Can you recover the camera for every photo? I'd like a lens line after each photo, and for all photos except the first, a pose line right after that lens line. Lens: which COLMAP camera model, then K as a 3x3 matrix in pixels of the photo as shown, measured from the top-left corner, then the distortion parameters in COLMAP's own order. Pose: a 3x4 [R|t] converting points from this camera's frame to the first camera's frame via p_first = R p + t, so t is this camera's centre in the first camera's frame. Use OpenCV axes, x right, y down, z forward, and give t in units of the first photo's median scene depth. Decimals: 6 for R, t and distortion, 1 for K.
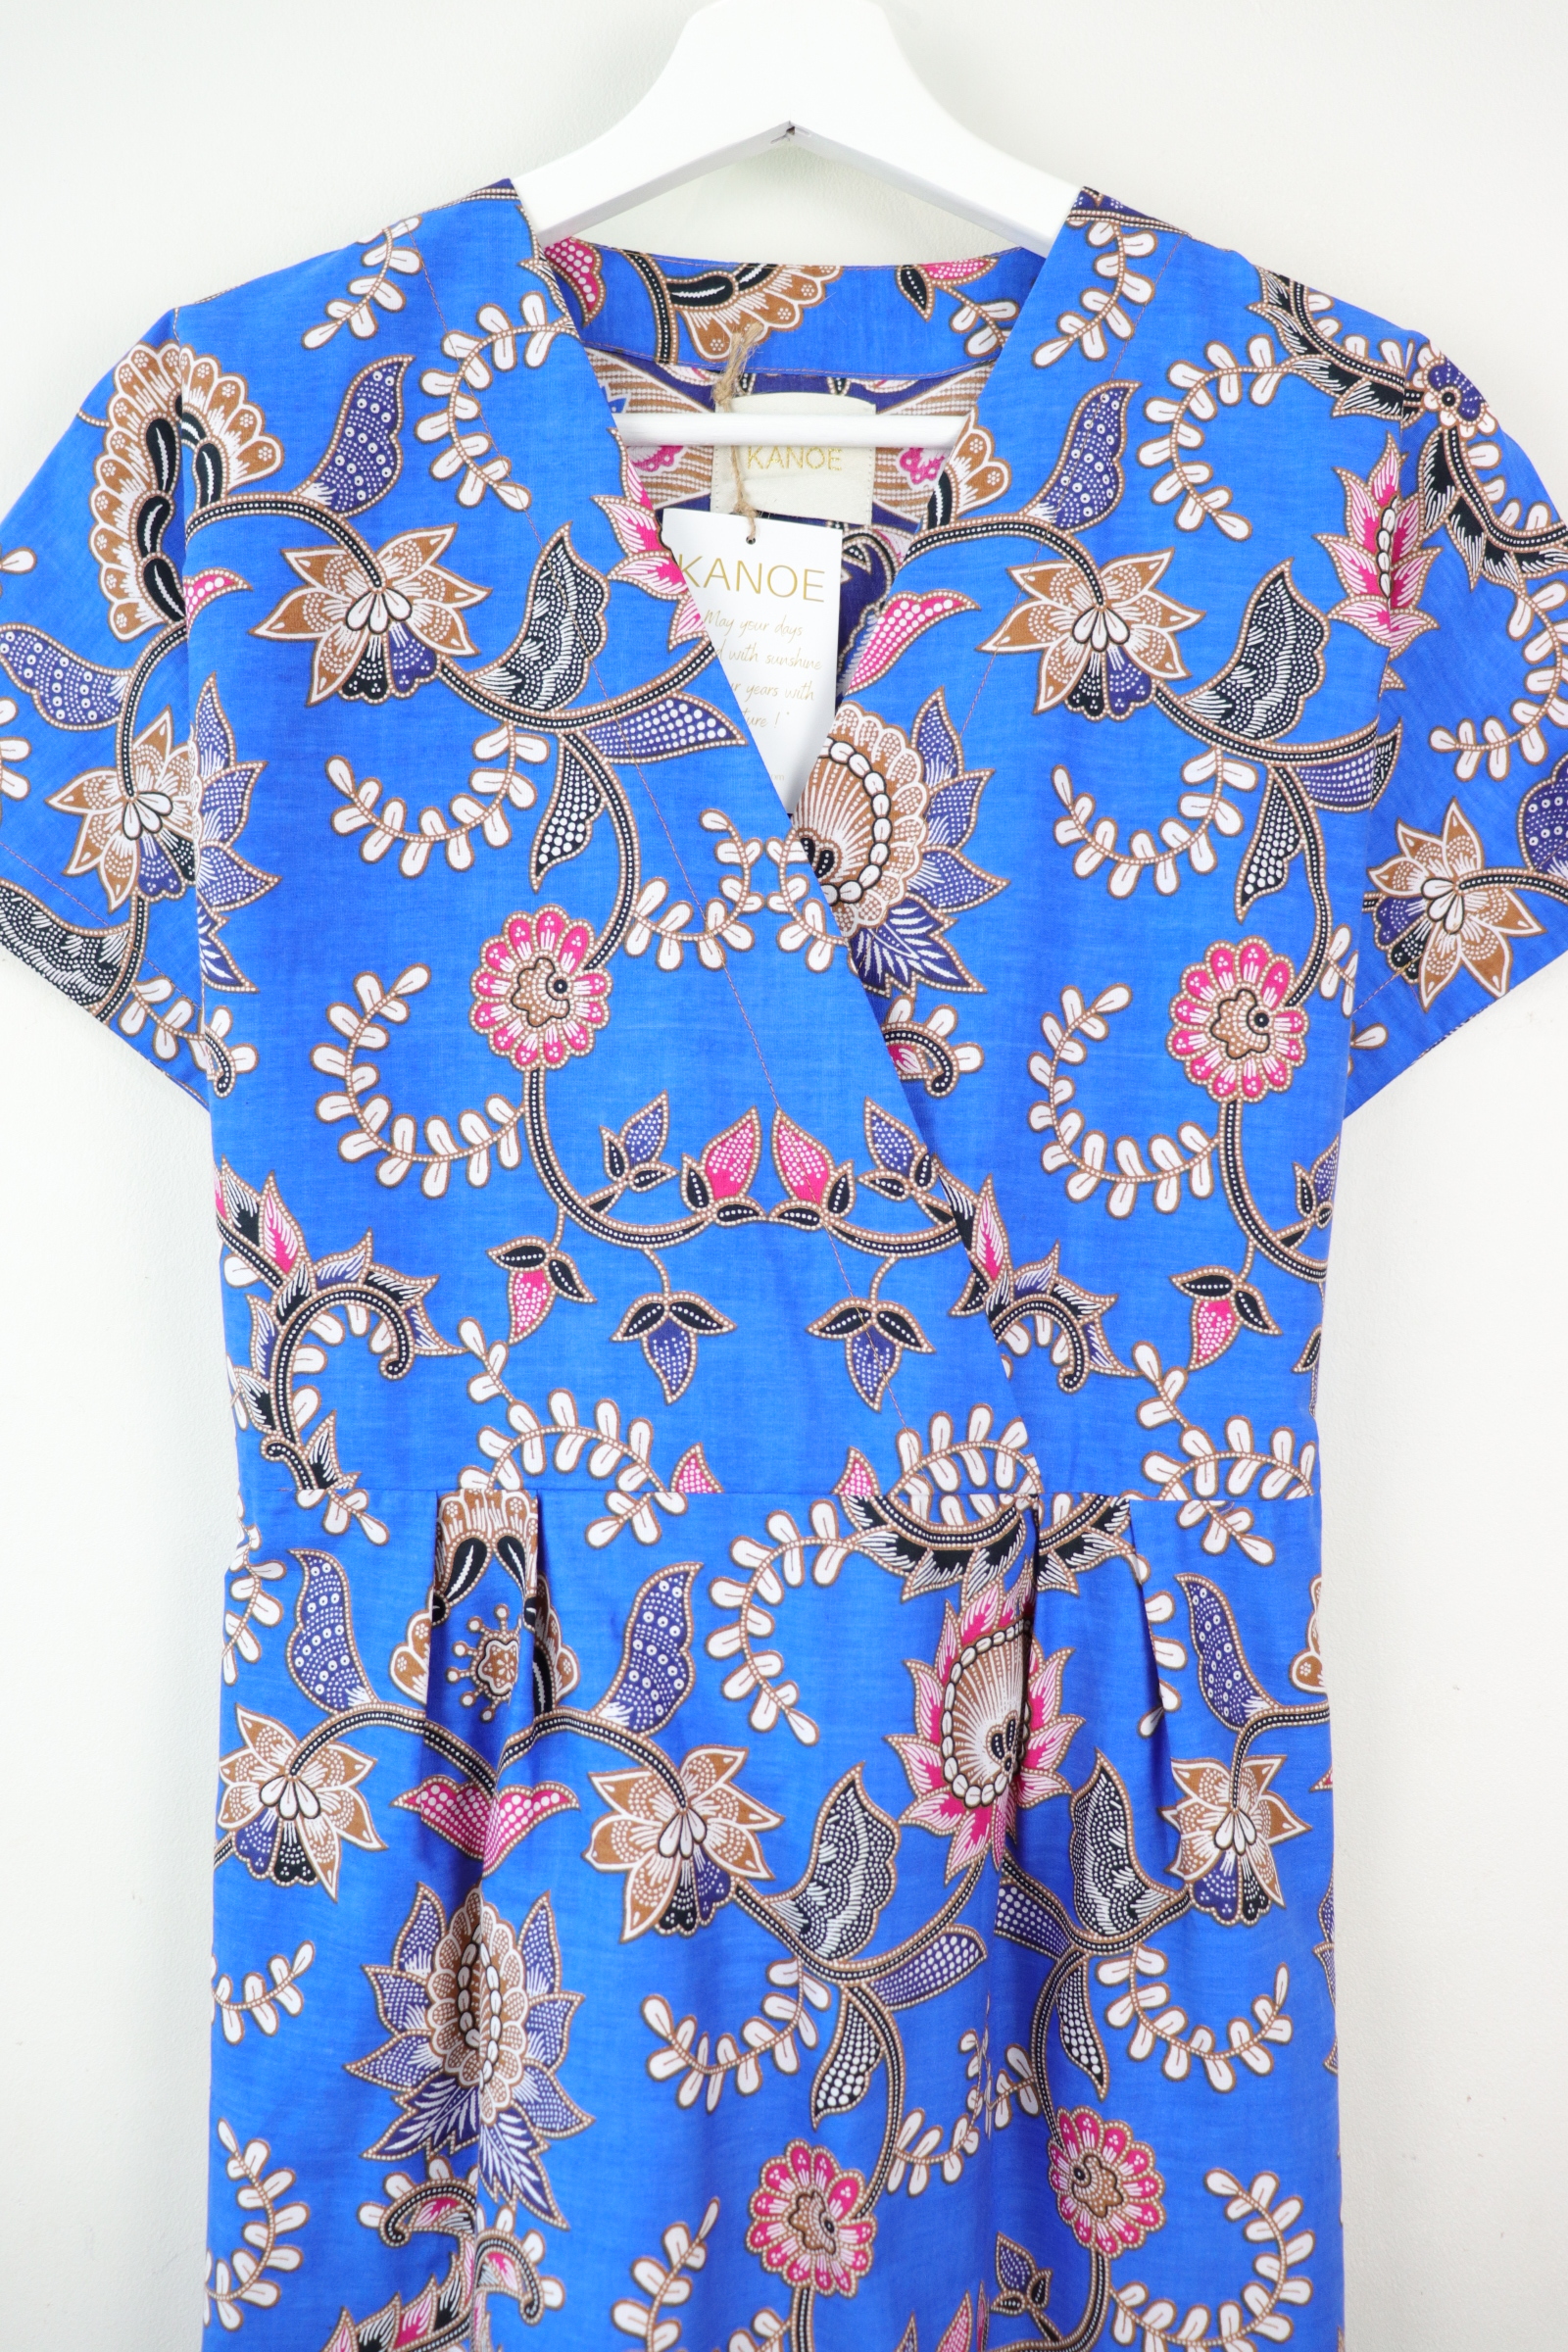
lens RADIAL K [[2032.4, 0, 779.2], [0, 2032.4, 1173.4], [0, 0, 1]] dist [-0.199717, 0.217179]
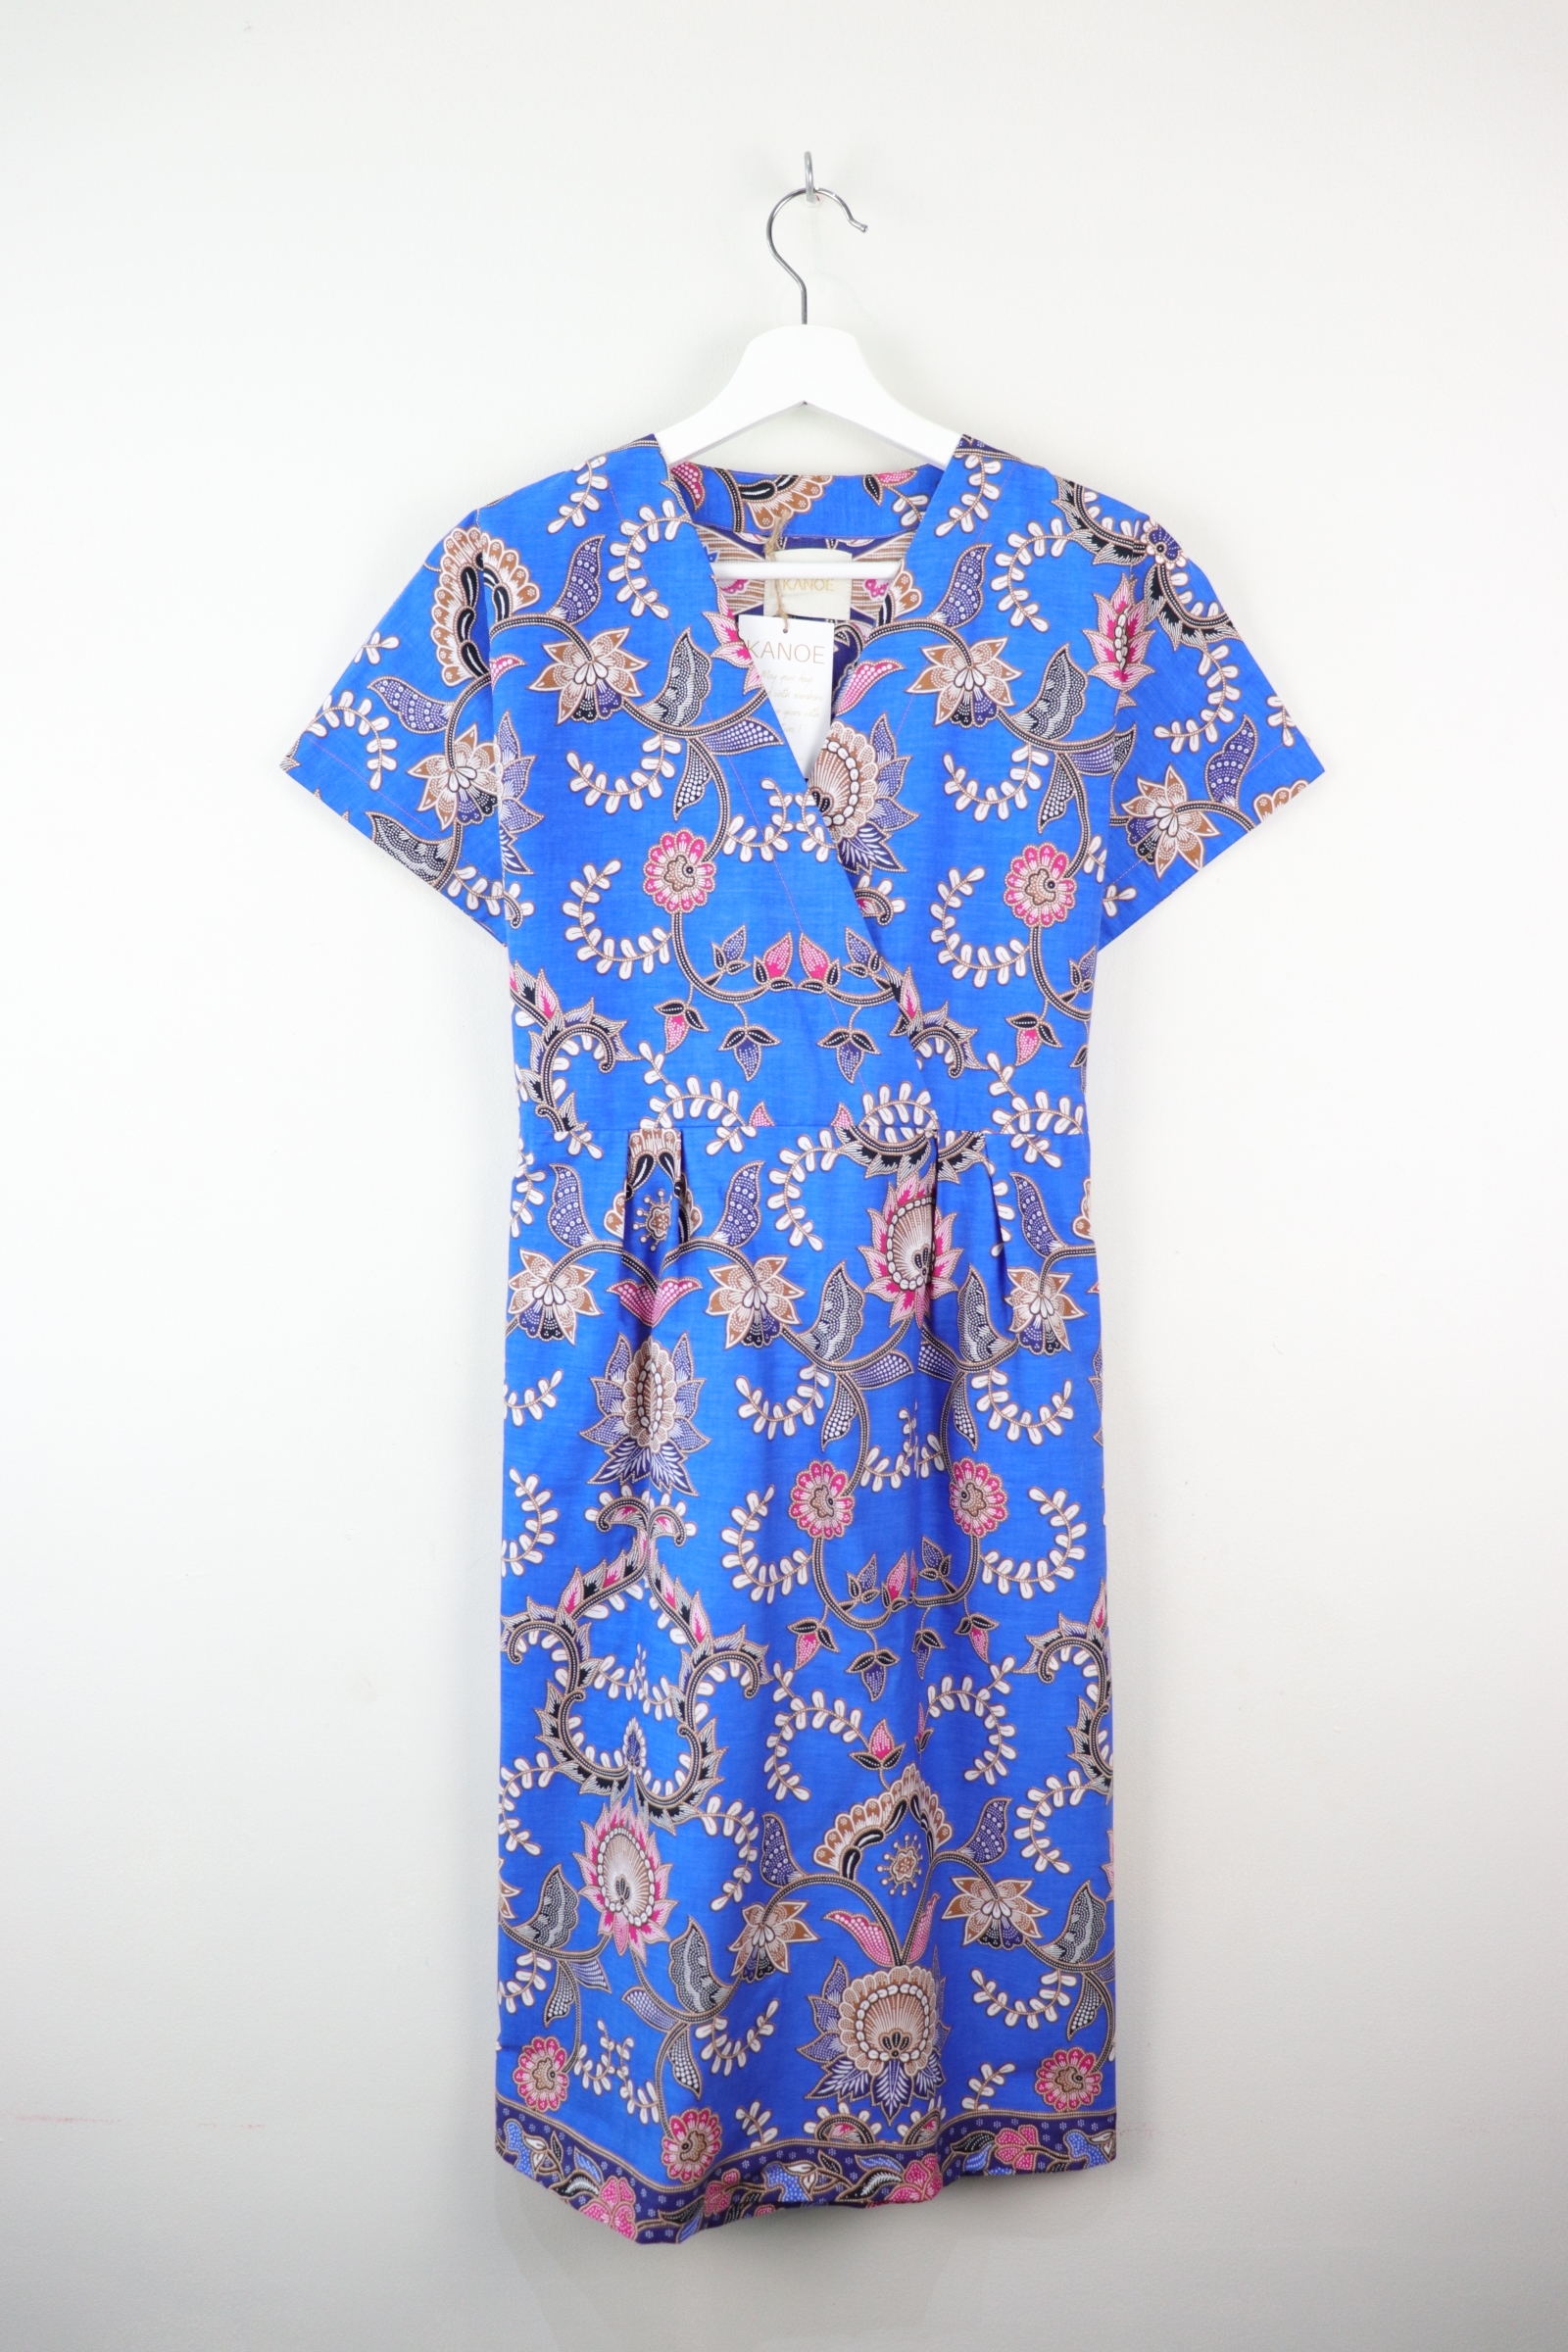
lens RADIAL K [[2032.4, 0, 779.2], [0, 2032.4, 1173.4], [0, 0, 1]] dist [-0.199717, 0.217179]
pose [[0.999788, -0.005873, -0.019752, 0.014701], [0.007211, 0.997633, 0.068382, 0.065573], [0.019303, -0.068510, 0.997464, -0.951617]]
